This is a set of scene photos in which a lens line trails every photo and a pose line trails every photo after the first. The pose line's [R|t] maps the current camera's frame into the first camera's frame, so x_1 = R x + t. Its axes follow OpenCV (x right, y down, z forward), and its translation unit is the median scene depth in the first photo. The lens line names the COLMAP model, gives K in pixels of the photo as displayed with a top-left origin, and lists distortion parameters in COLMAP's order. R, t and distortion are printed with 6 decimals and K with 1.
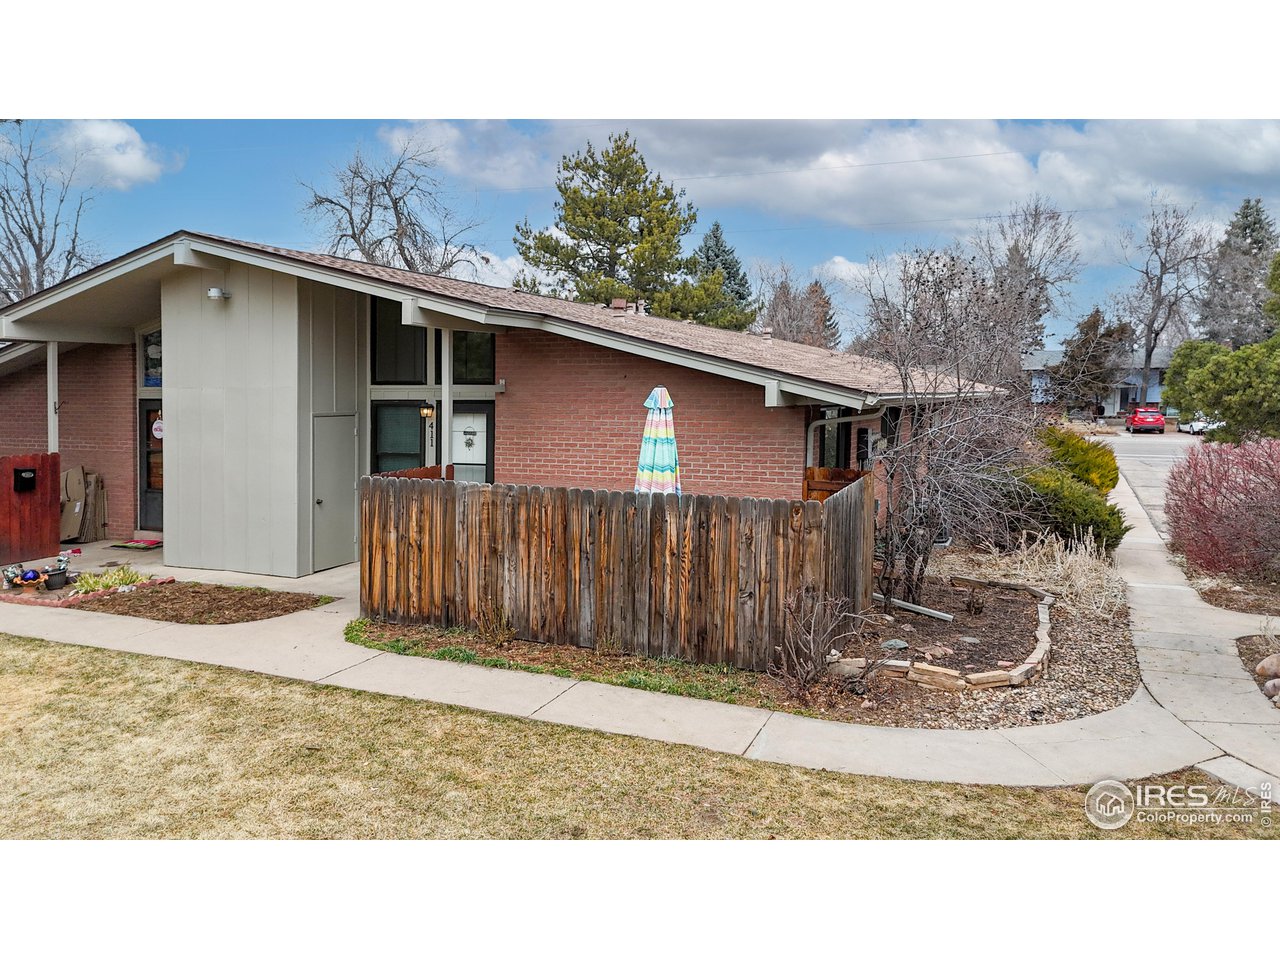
lens RADIAL K [[1047.1, 0, 805.2], [0, 1047.1, 349.5], [0, 0, 1]] dist [0.041686, -0.039516]
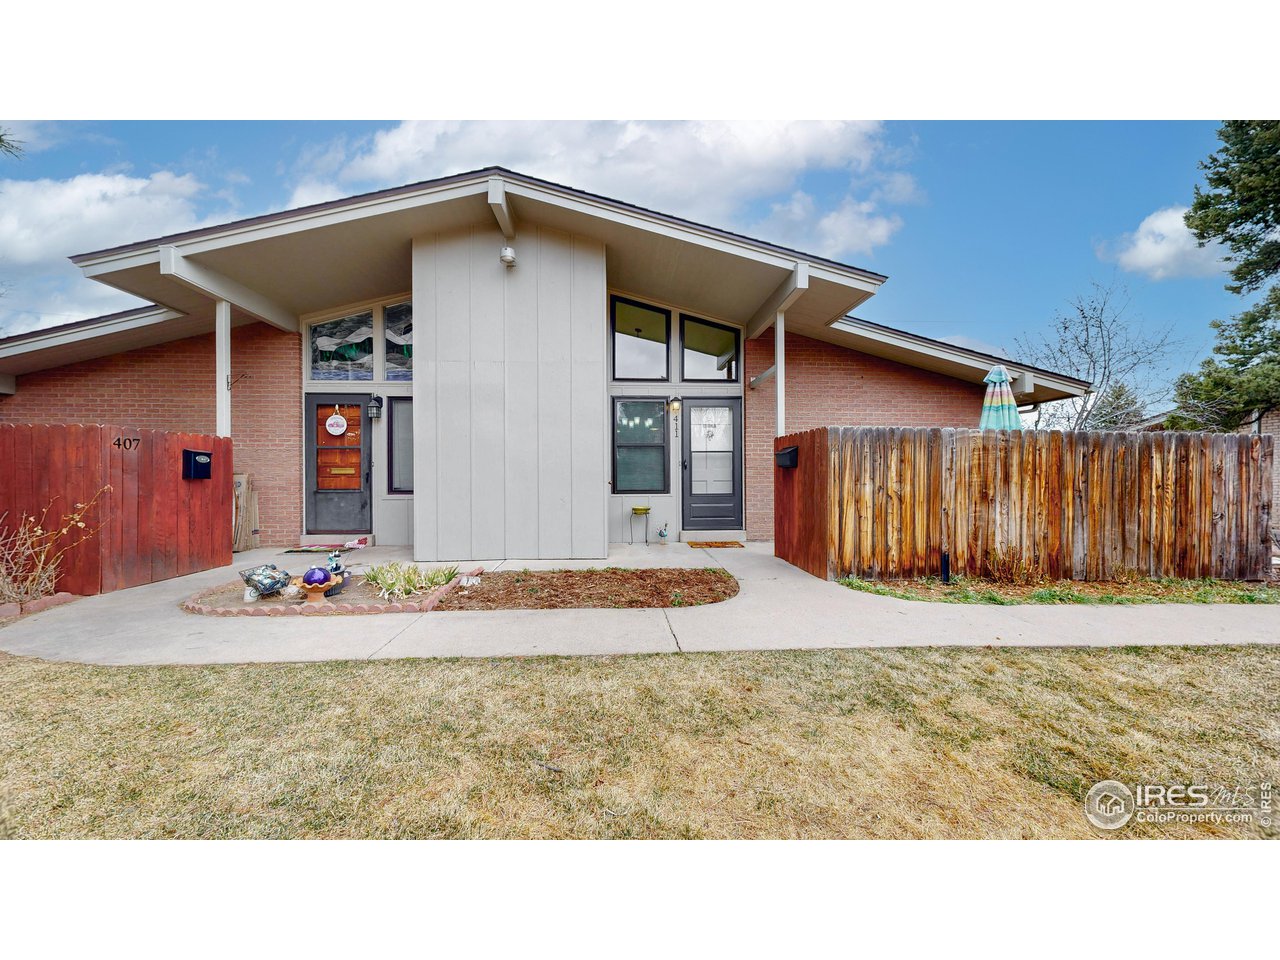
lens RADIAL K [[474.9, 0, 662.2], [0, 474.9, 462.4], [0, 0, 1]] dist [-0.007407, 0.000504]
pose [[0.903575, 0.009122, 0.428333, -0.771571], [-0.001536, 0.999836, -0.018052, 0.168806], [-0.428427, 0.015653, 0.903441, 0.726098]]
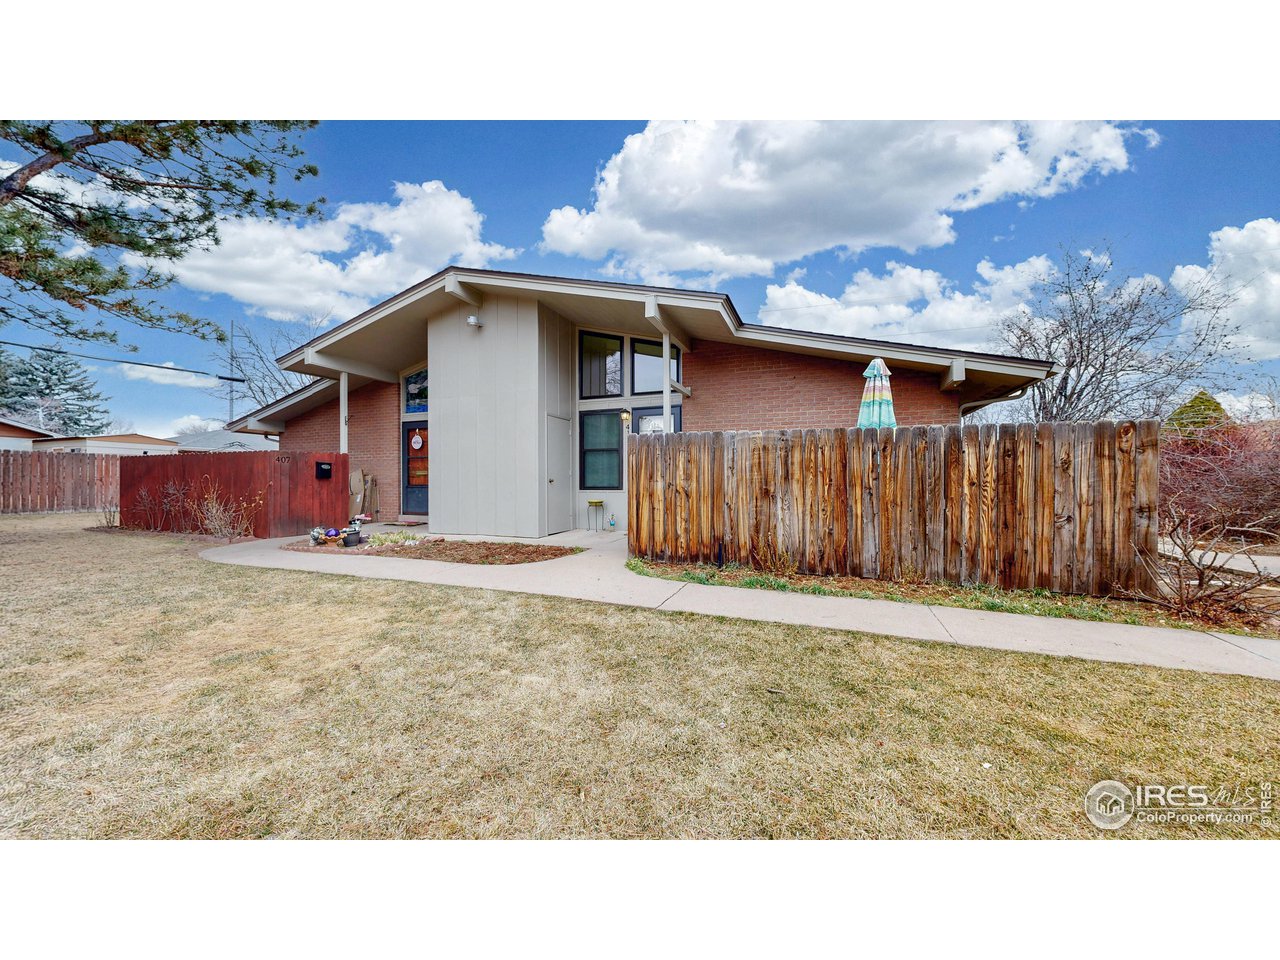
lens RADIAL K [[498.6, 0, 680.3], [0, 498.6, 456.3], [0, 0, 1]] dist [-0.008411, -0.000498]
pose [[0.999861, -0.008665, 0.014220, -0.392994], [0.009055, 0.999579, -0.027577, 0.168569], [-0.013975, 0.027702, 0.999519, 0.486640]]
